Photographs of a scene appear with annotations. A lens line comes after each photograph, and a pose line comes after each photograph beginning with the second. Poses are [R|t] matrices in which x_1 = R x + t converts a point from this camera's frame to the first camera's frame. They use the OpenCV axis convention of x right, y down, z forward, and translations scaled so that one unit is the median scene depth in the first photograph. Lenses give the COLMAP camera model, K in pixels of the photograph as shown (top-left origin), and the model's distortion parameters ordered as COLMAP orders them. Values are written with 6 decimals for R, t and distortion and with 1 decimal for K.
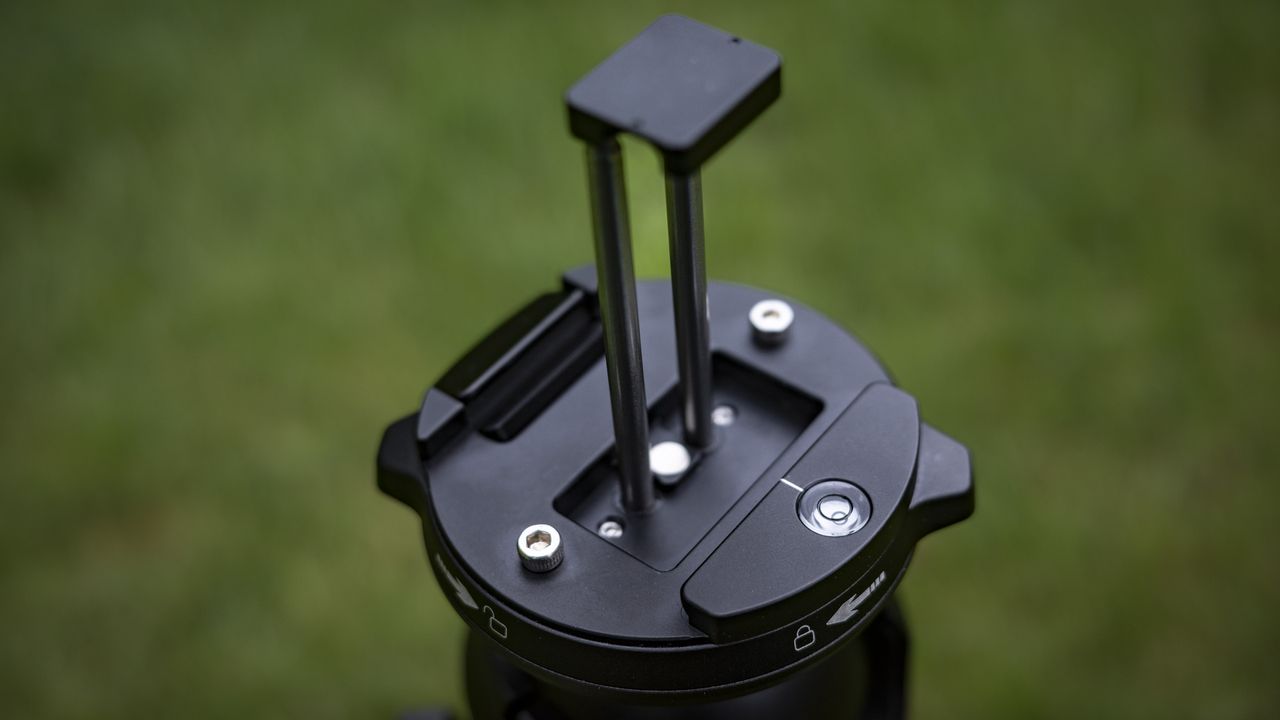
lens RADIAL K [[1873.0, 0, 640.0], [0, 1873.0, 360.0], [0, 0, 1]] dist [0.183915, -0.007241]
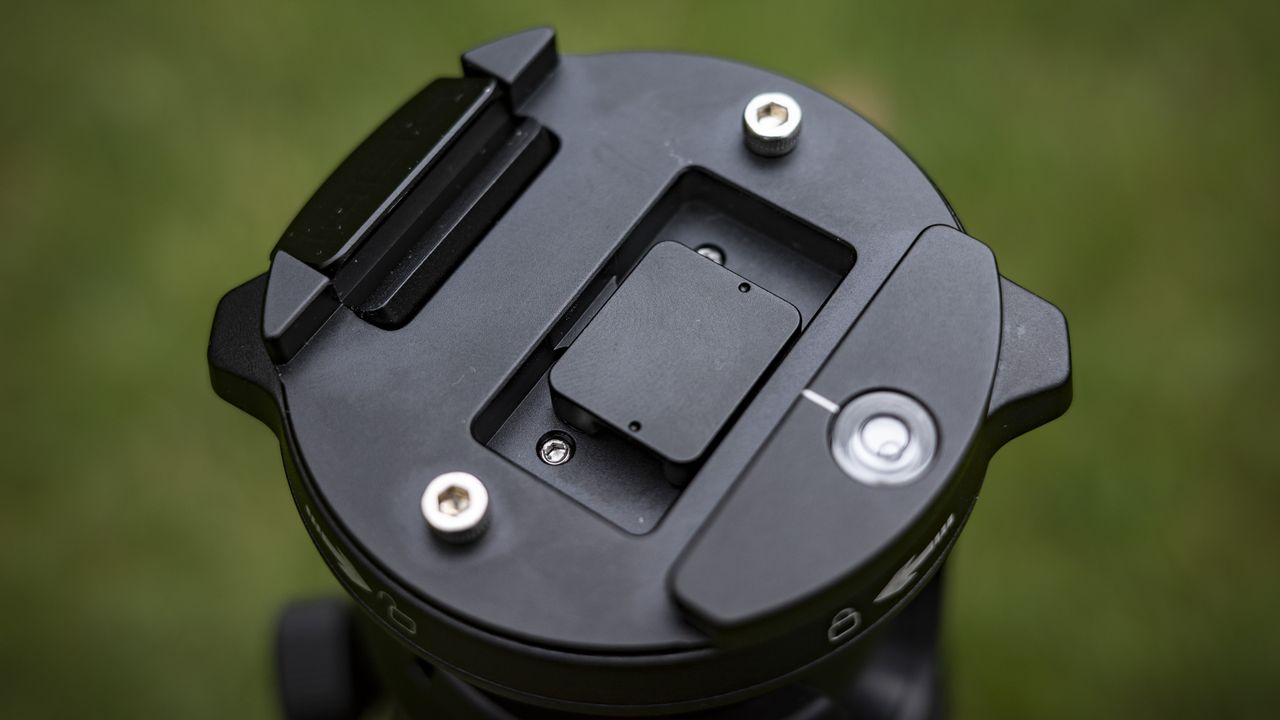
lens RADIAL K [[1873.0, 0, 640.0], [0, 1873.0, 360.0], [0, 0, 1]] dist [0.183915, -0.007241]
pose [[0.998019, -0.042789, 0.046128, -0.015337], [0.030233, 0.969095, 0.244827, -0.114622], [-0.055179, -0.242948, 0.968469, 0.336466]]
